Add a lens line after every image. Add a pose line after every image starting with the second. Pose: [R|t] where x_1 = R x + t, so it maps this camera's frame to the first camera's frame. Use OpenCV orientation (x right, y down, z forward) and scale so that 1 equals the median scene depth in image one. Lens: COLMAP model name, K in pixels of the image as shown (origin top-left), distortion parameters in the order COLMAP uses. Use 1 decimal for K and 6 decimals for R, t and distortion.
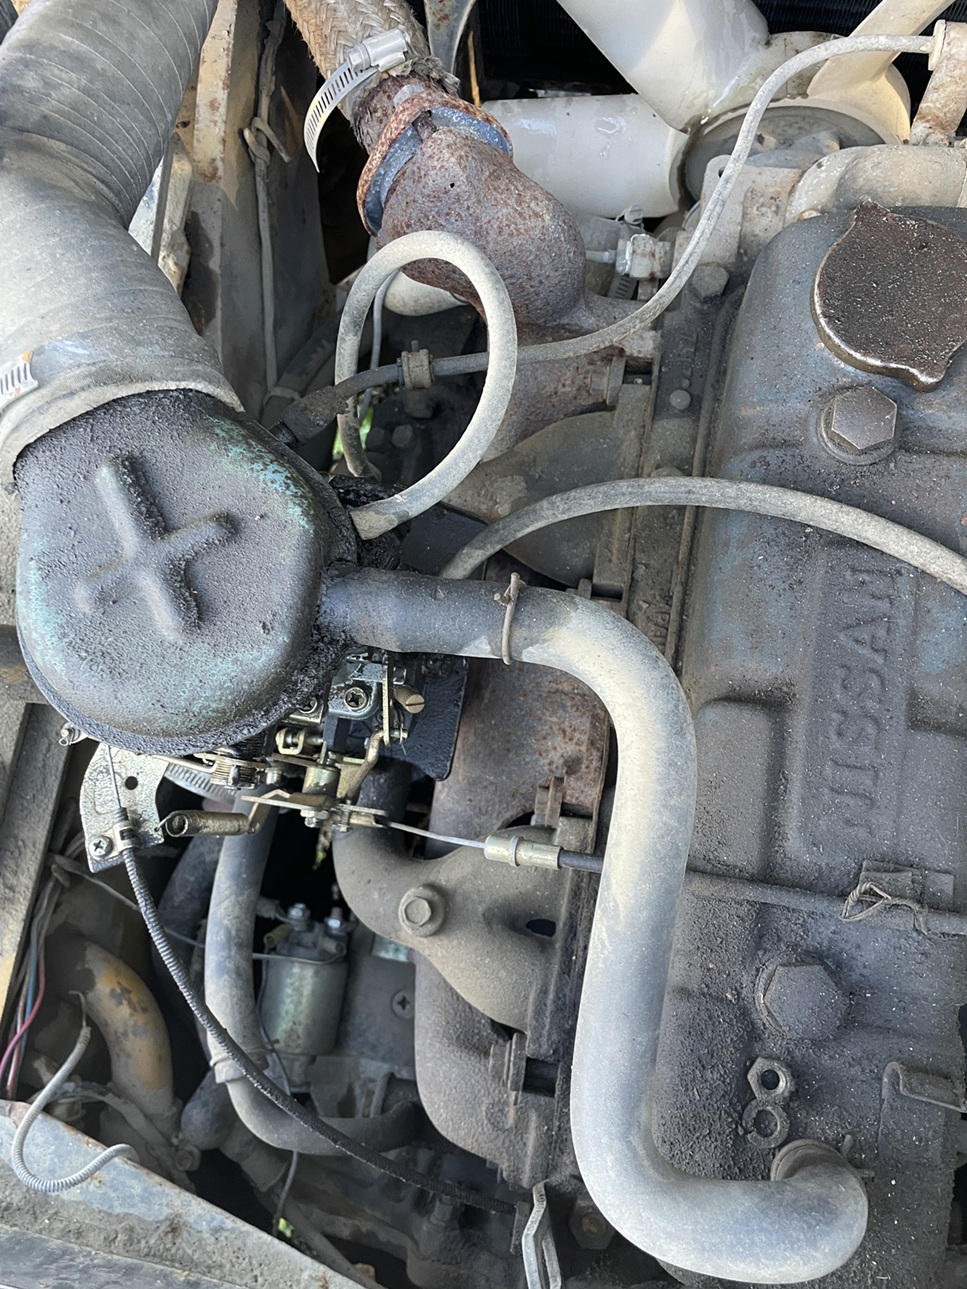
lens RADIAL K [[962.9, 0, 483.5], [0, 962.9, 644.5], [0, 0, 1]] dist [0.044888, -0.003578]
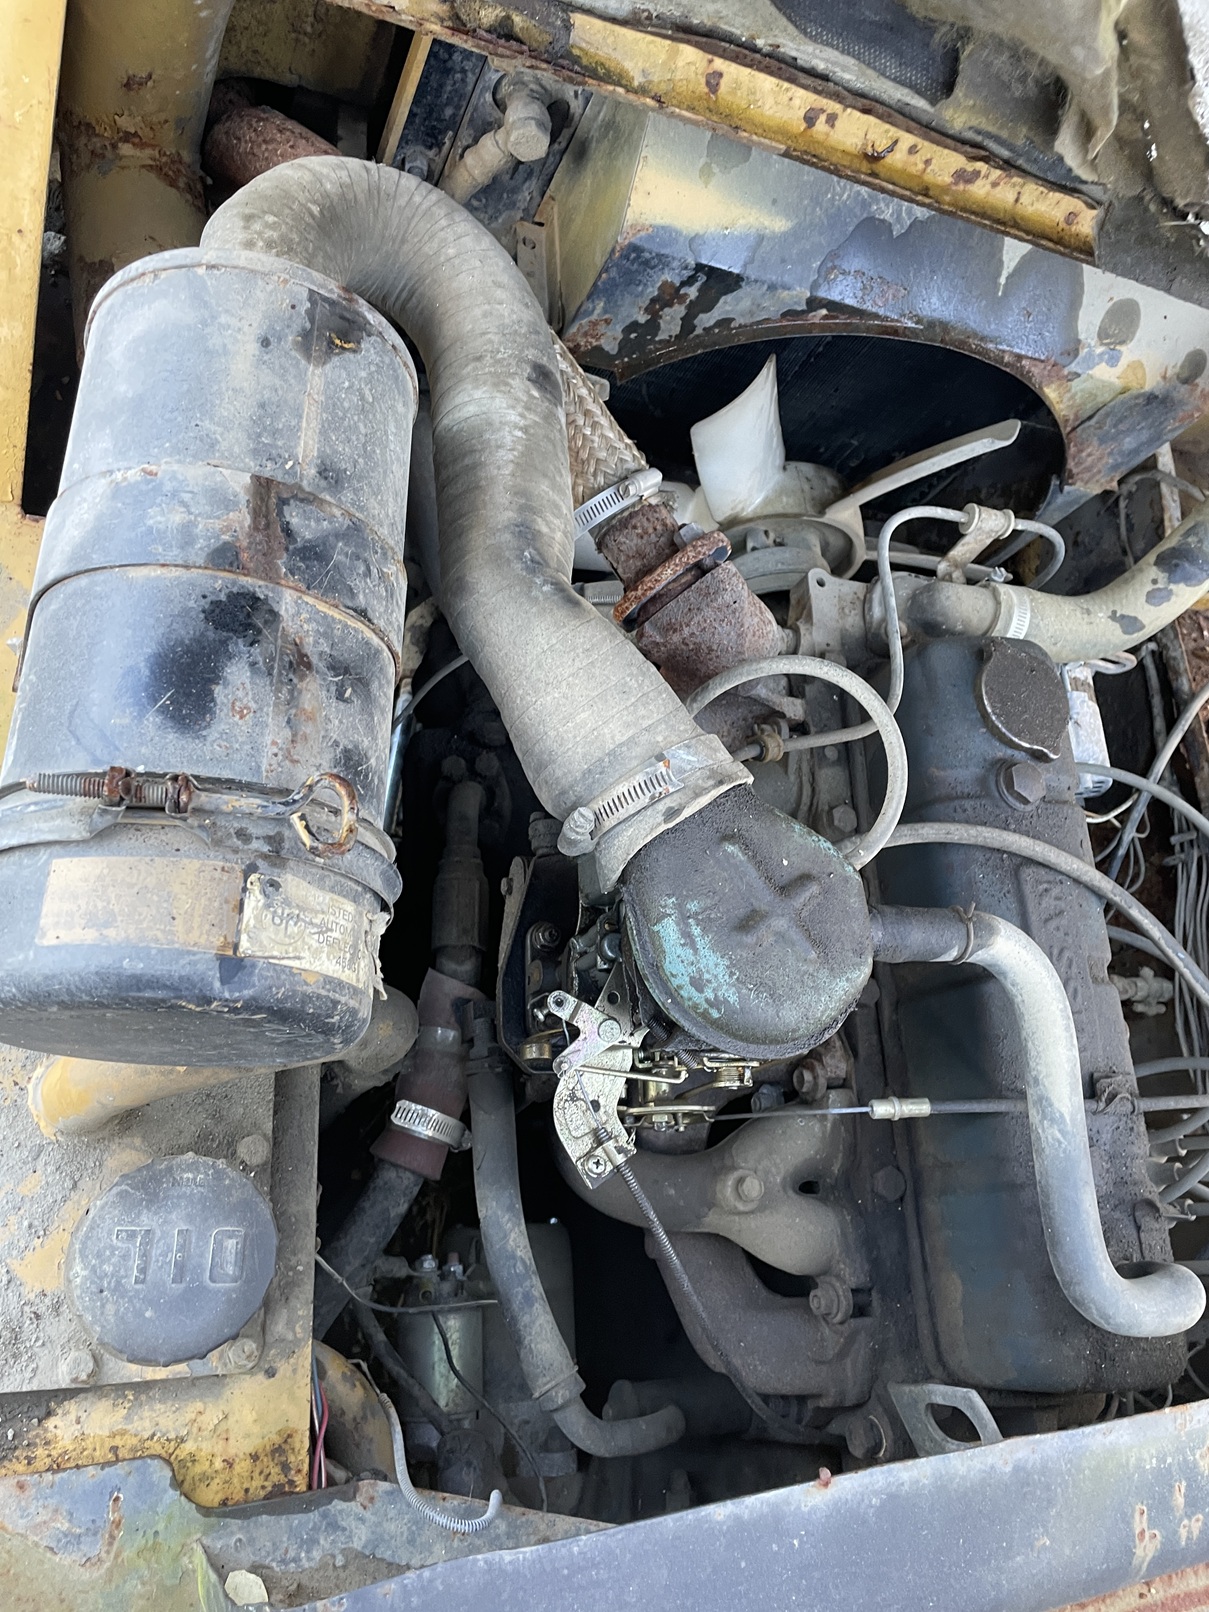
lens RADIAL K [[1183.5, 0, 604.5], [0, 1183.5, 806.0], [0, 0, 1]] dist [0.006400, -0.000613]
pose [[0.869633, -0.031175, 0.492713, -1.099831], [0.089691, 0.991373, -0.095578, -0.077791], [-0.485482, 0.127310, 0.864927, -0.273720]]
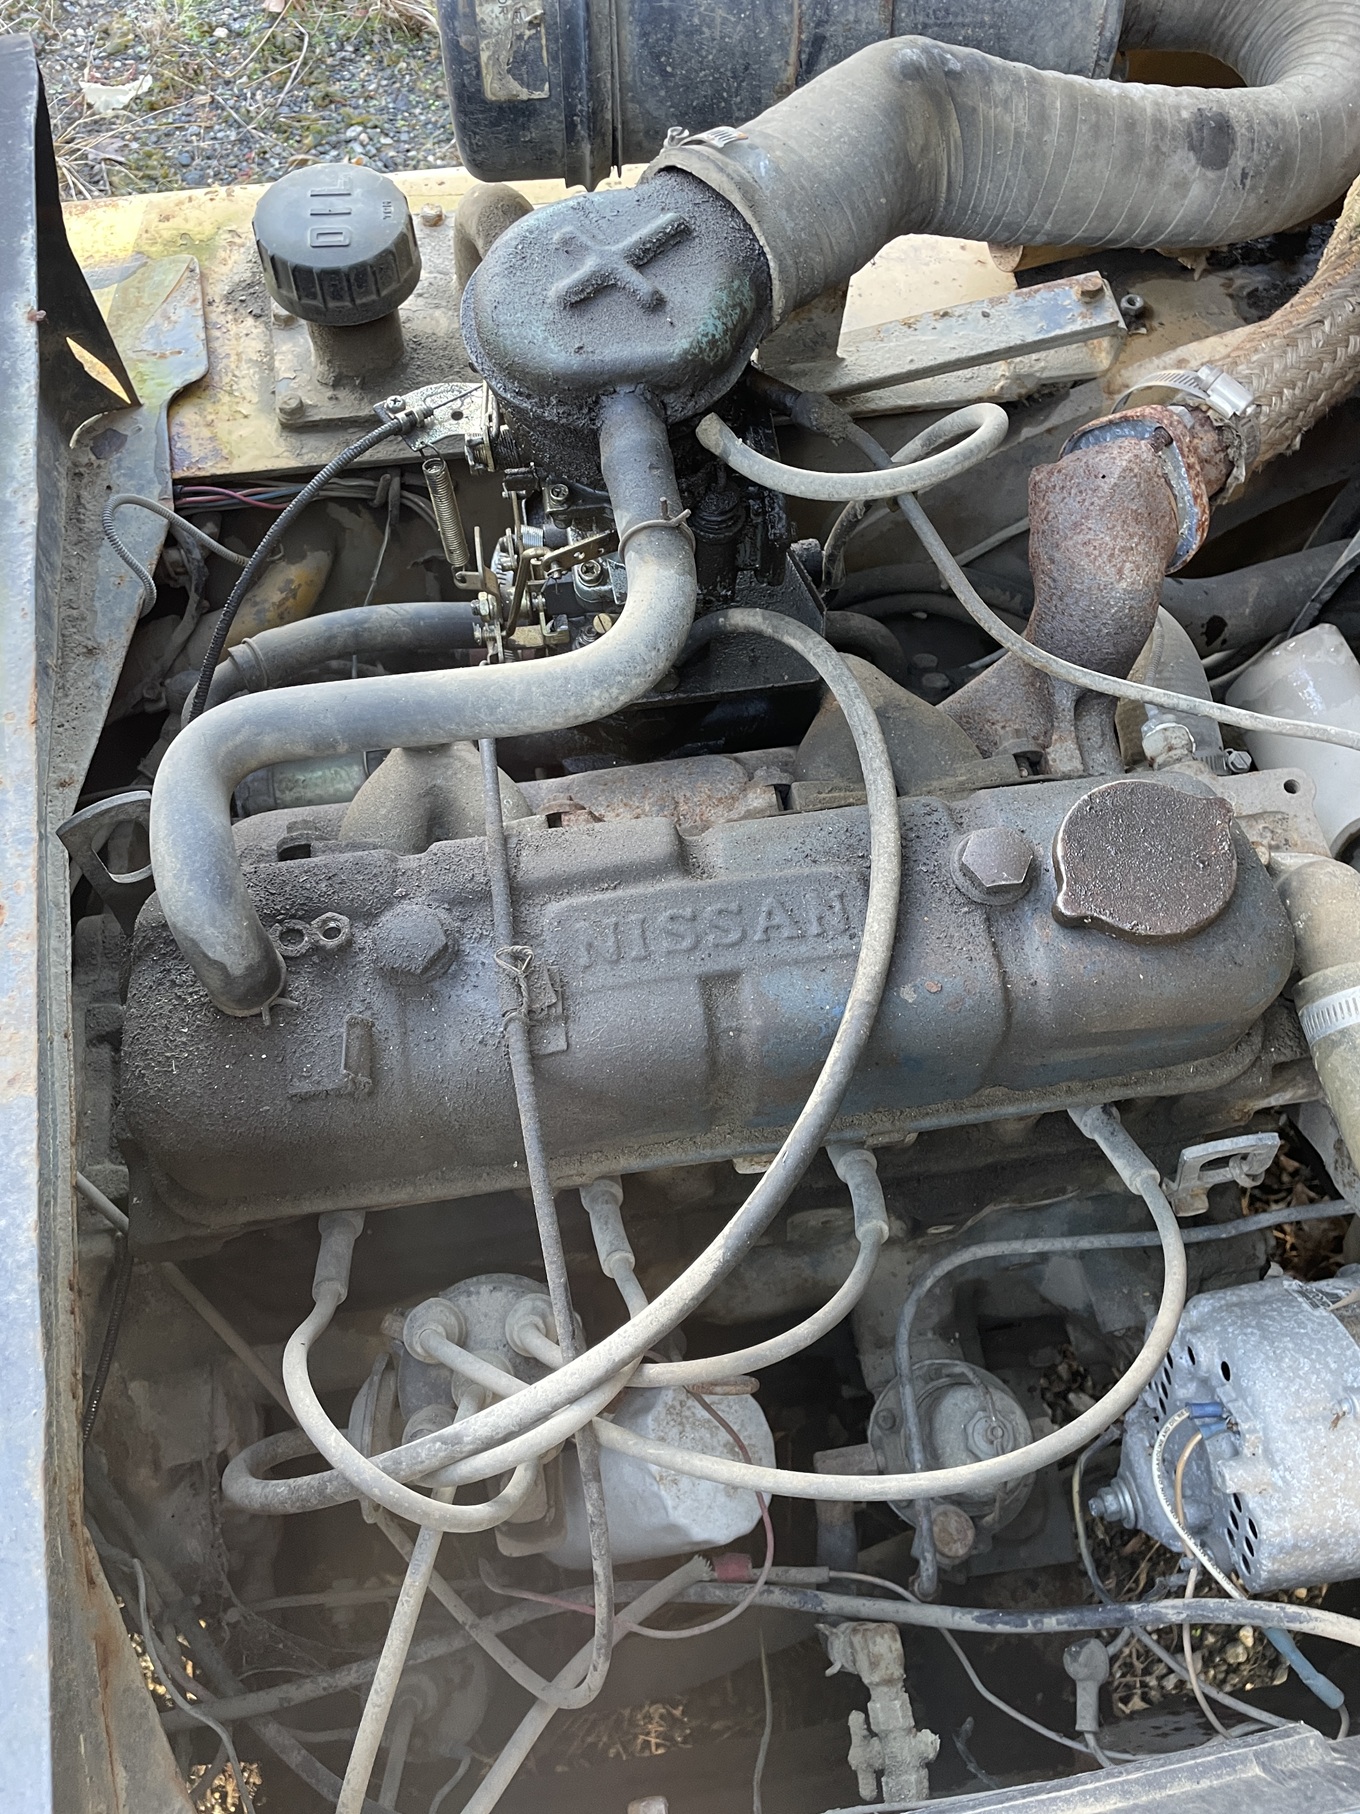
lens RADIAL K [[1372.1, 0, 704.0], [0, 1372.1, 906.2], [0, 0, 1]] dist [0.077447, 0.001325]
pose [[0.305144, 0.896333, -0.321675, 0.786324], [-0.940158, 0.337326, 0.048102, -0.009944], [0.151625, 0.287748, 0.945627, -0.317436]]
